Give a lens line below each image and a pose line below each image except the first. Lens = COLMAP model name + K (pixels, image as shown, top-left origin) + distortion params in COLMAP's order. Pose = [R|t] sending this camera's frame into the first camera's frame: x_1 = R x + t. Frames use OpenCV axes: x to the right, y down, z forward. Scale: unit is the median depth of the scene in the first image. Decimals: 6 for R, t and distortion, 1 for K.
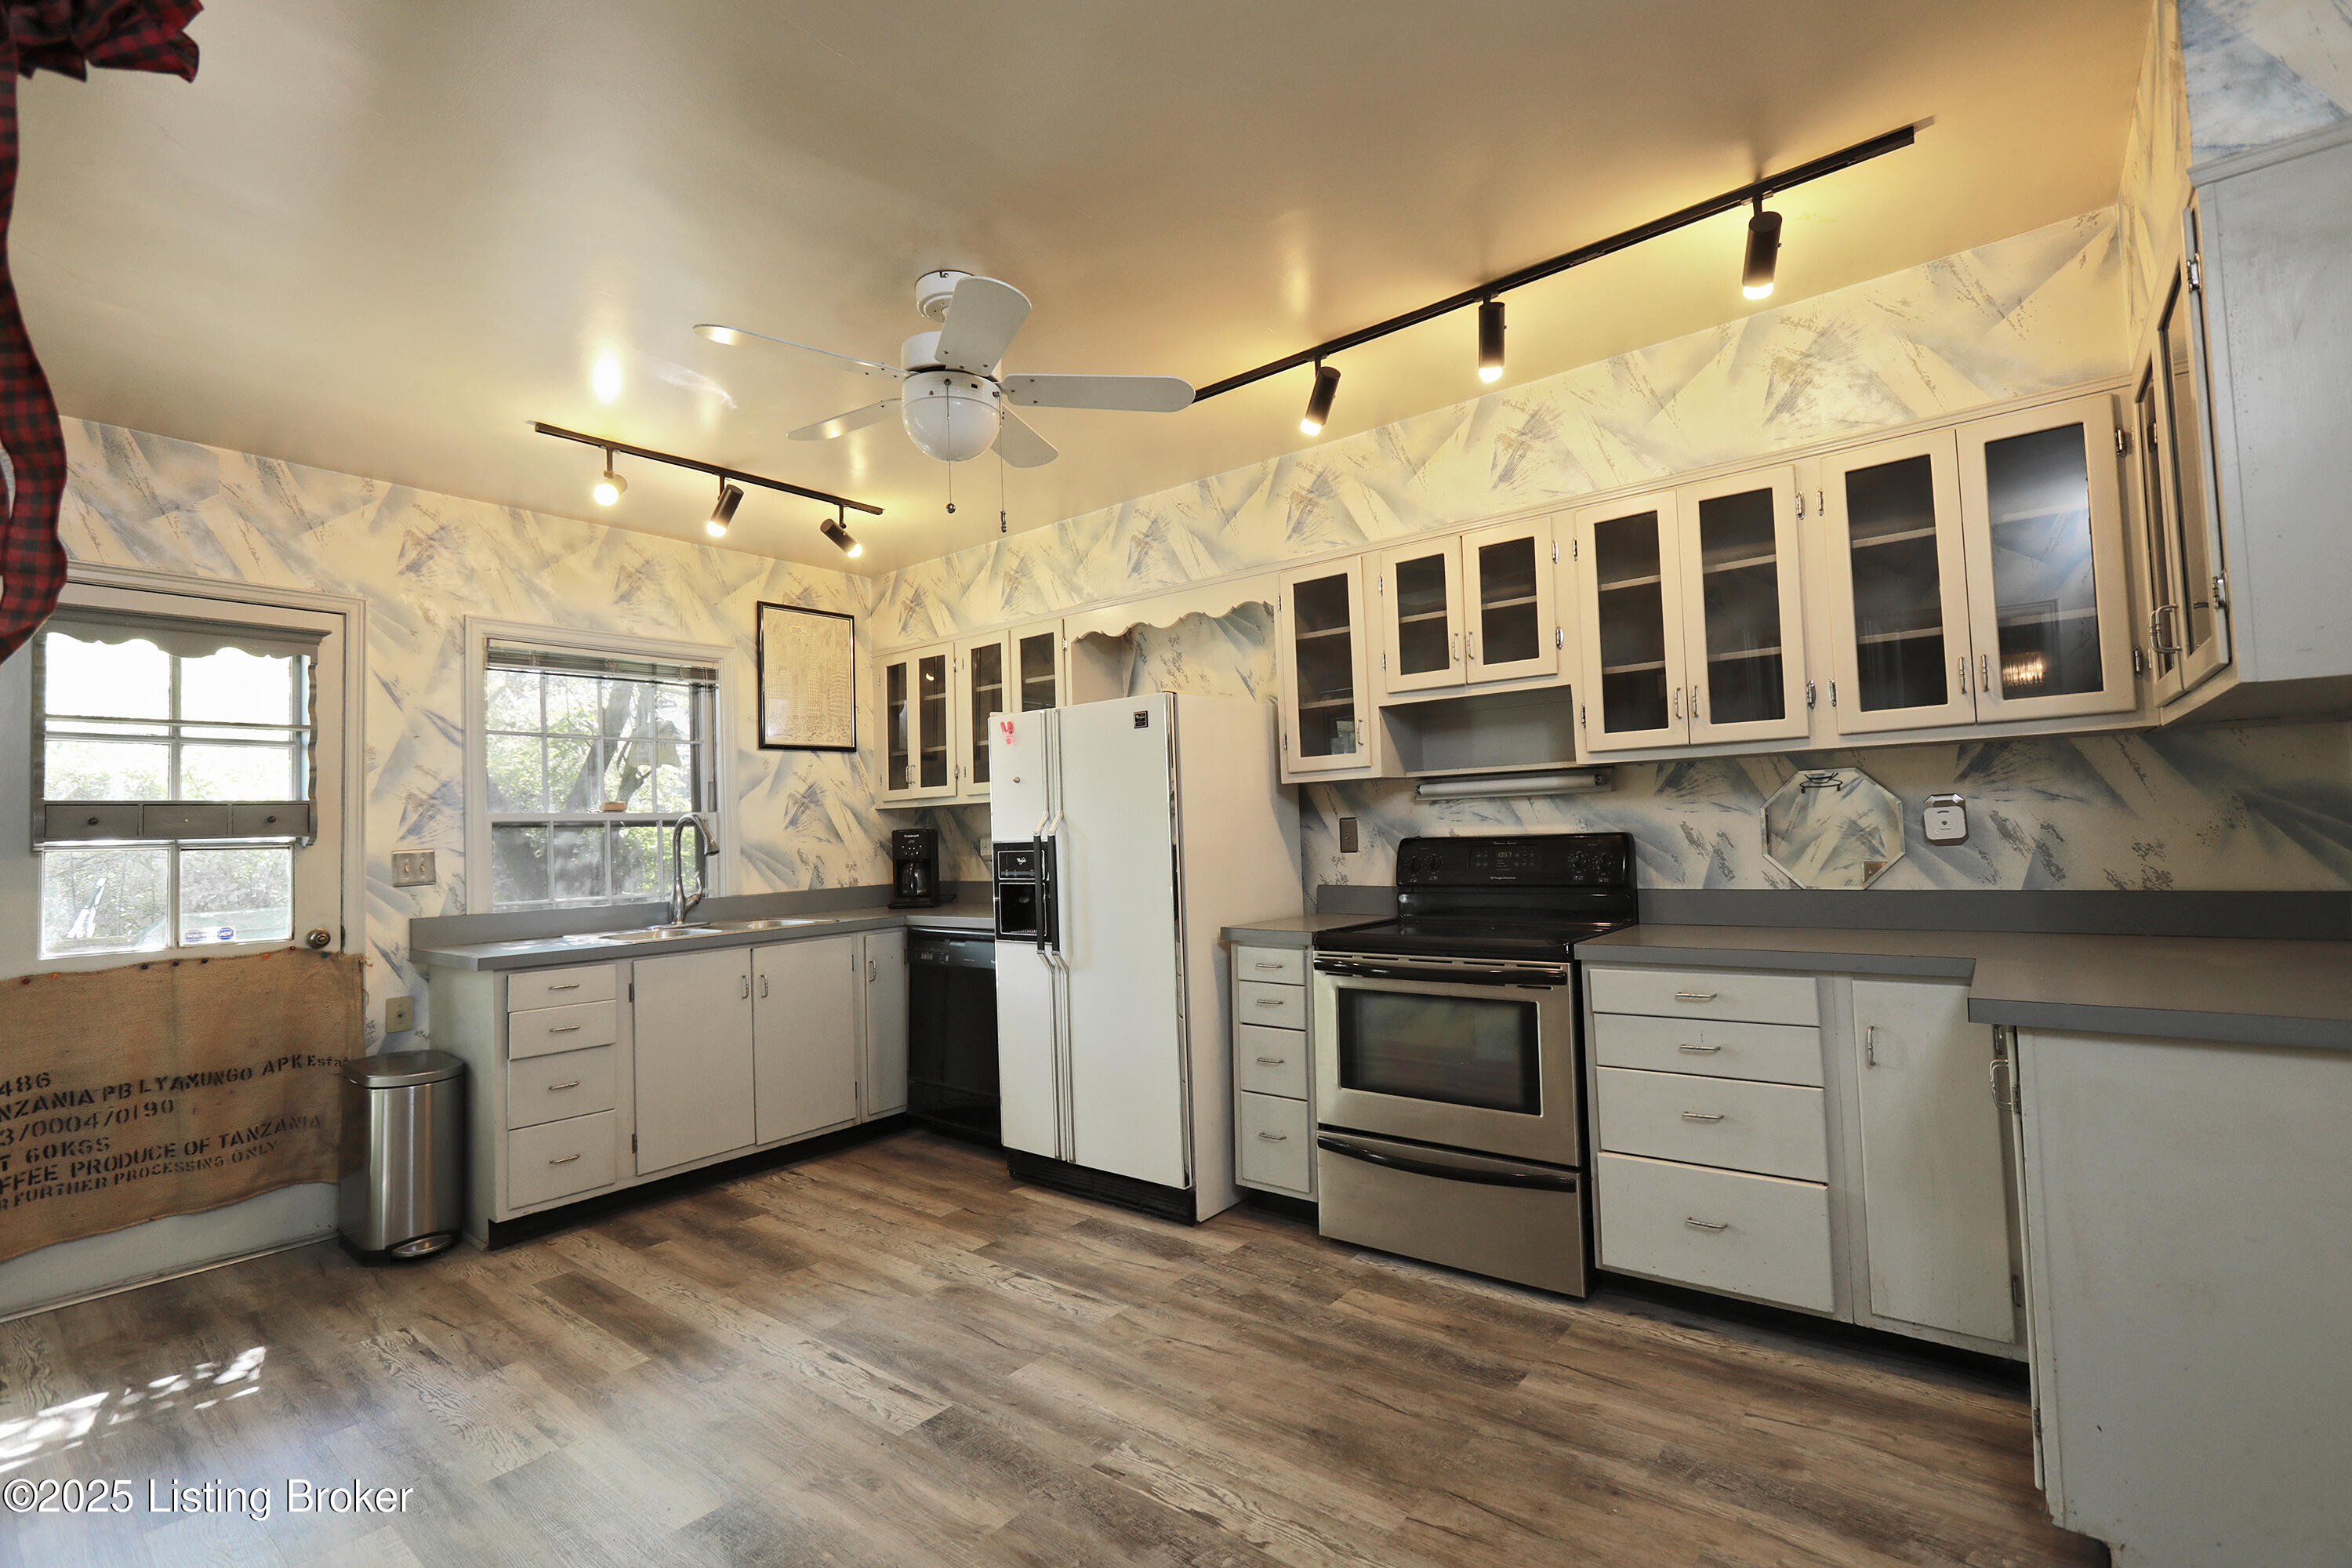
lens RADIAL K [[1038.0, 0, 1159.6], [0, 1038.0, 786.2], [0, 0, 1]] dist [-0.006352, 0.001723]
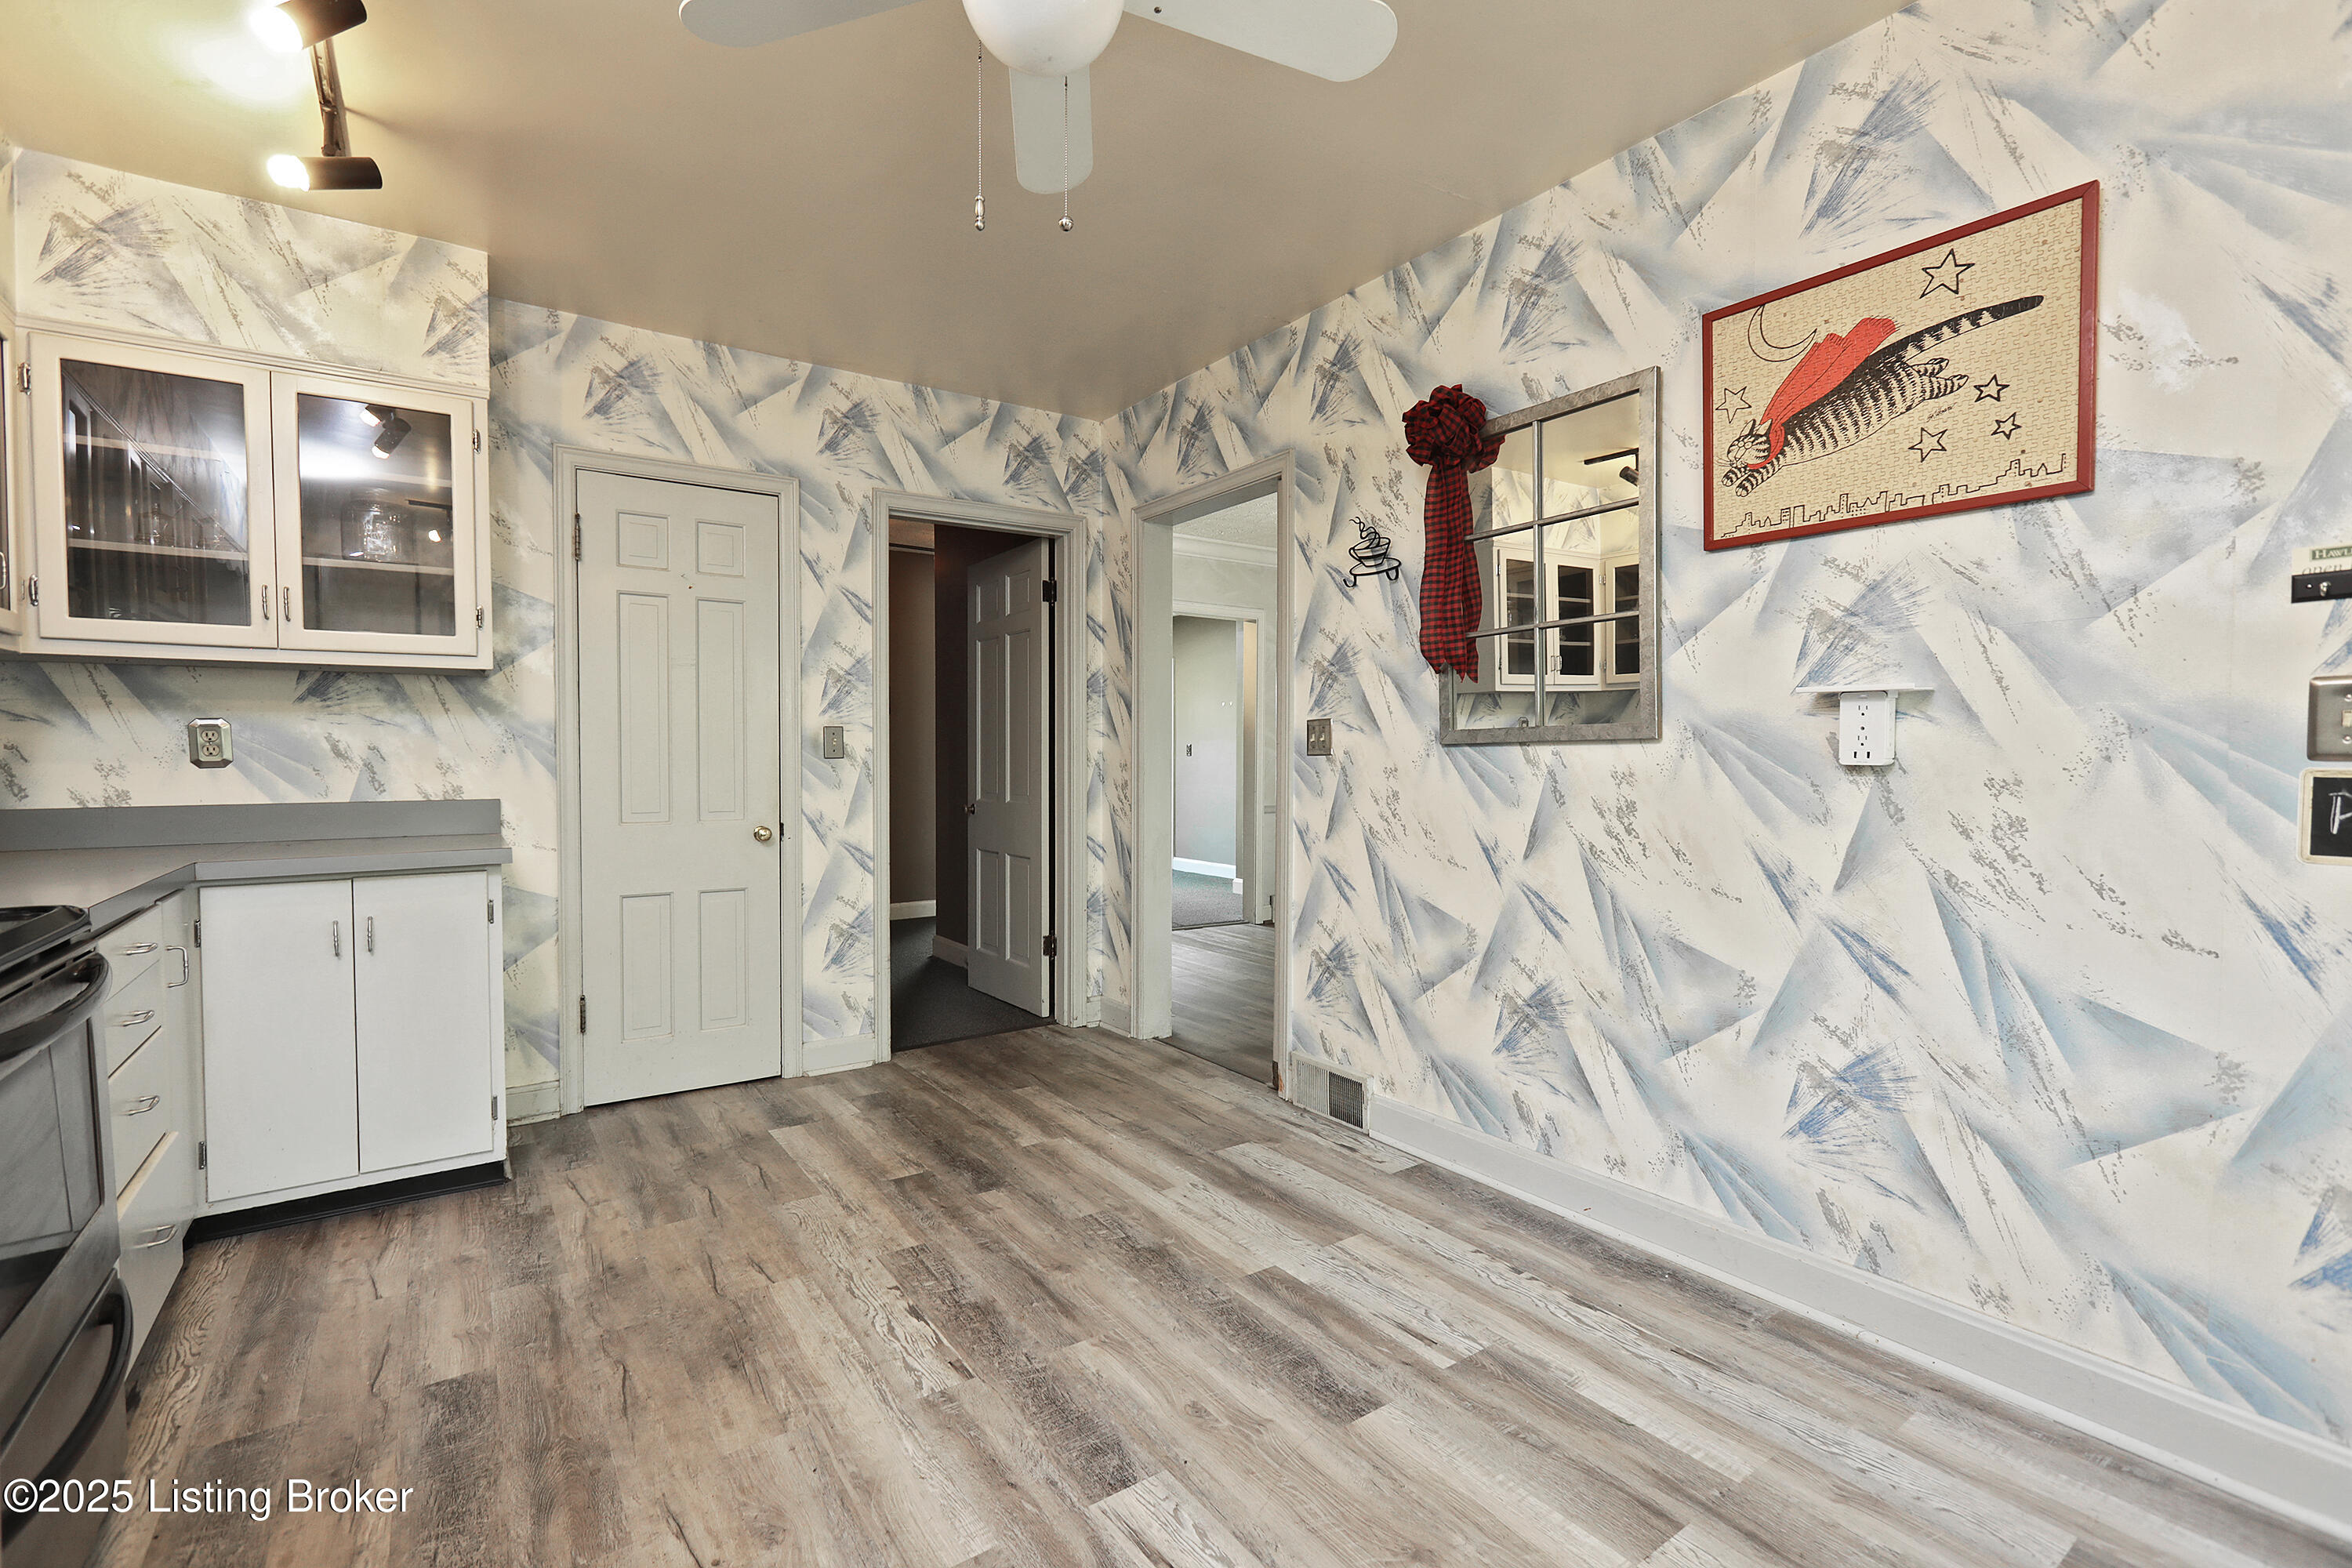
lens RADIAL K [[1038.0, 0, 1151.6], [0, 1038.0, 786.0], [0, 0, 1]] dist [-0.006352, 0.001723]
pose [[-0.957119, 0.023074, 0.288775, -0.366547], [0.014664, 0.999404, -0.031253, 0.104960], [-0.289324, -0.025679, -0.956887, 1.349450]]
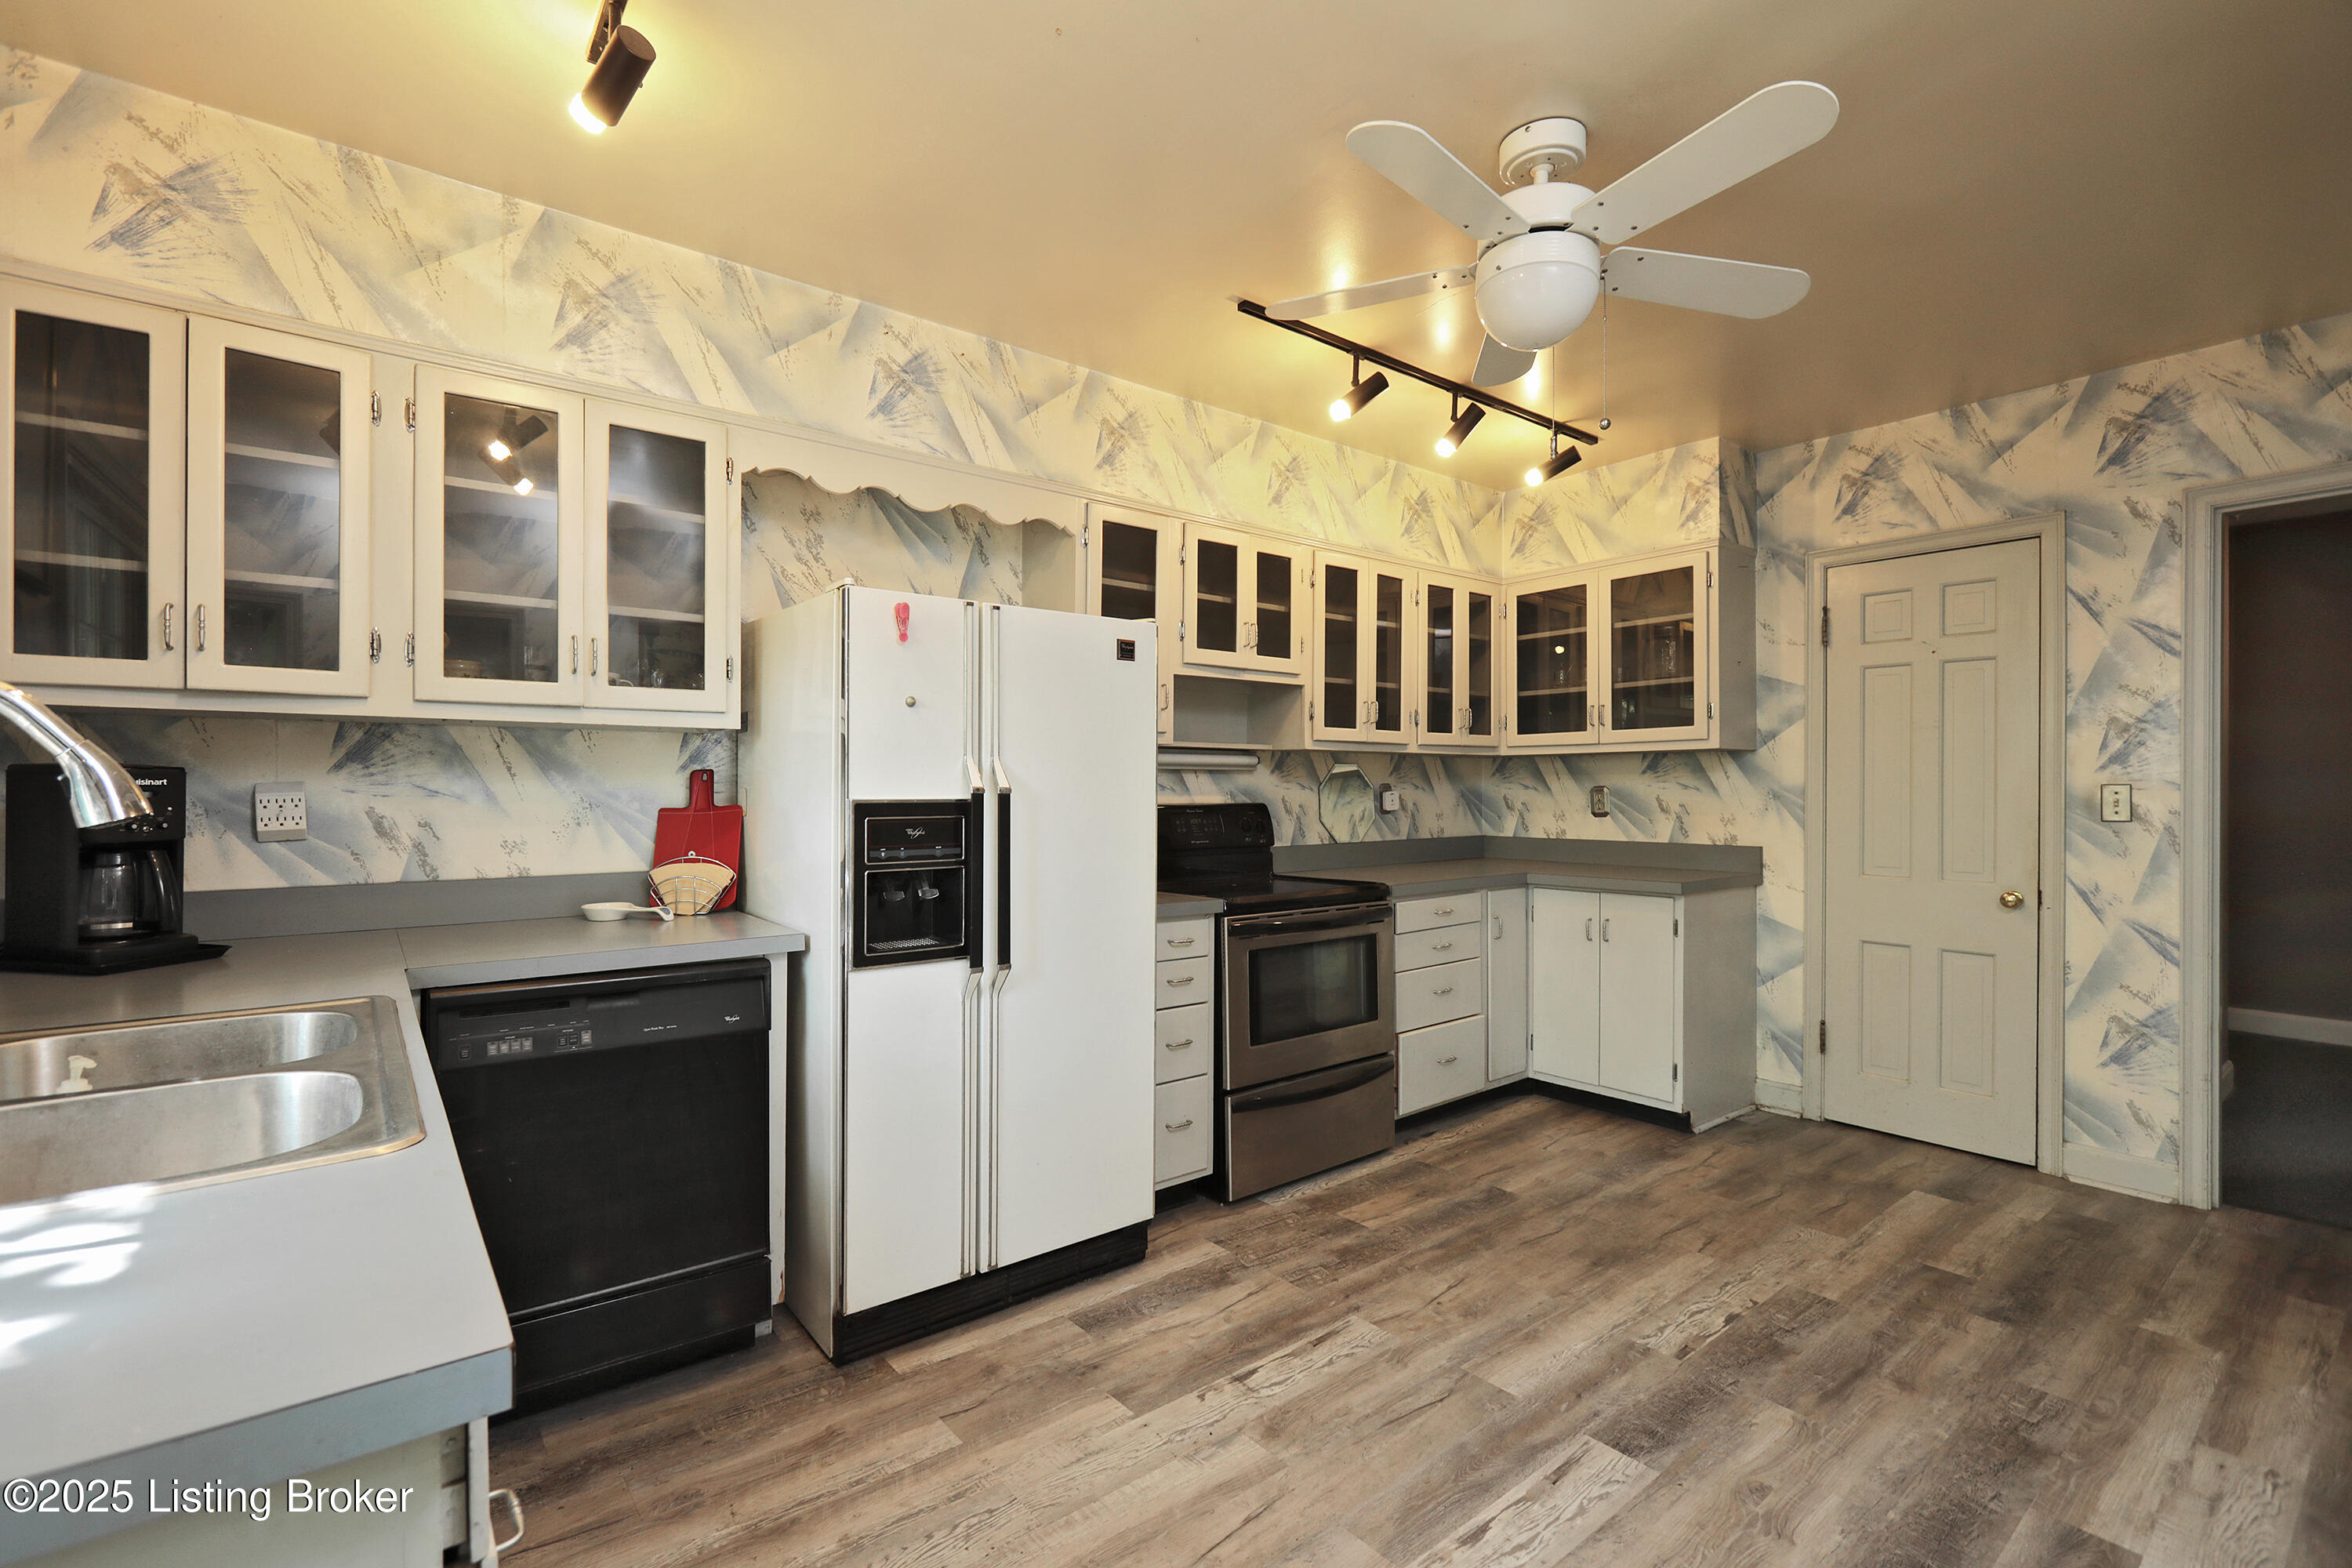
lens RADIAL K [[1038.0, 0, 1164.7], [0, 1038.0, 782.6], [0, 0, 1]] dist [-0.006352, 0.001723]
pose [[0.220137, 0.033999, 0.974876, -0.940513], [-0.056643, 0.998152, -0.022020, 0.062402], [-0.973823, -0.050373, 0.221656, 0.954444]]
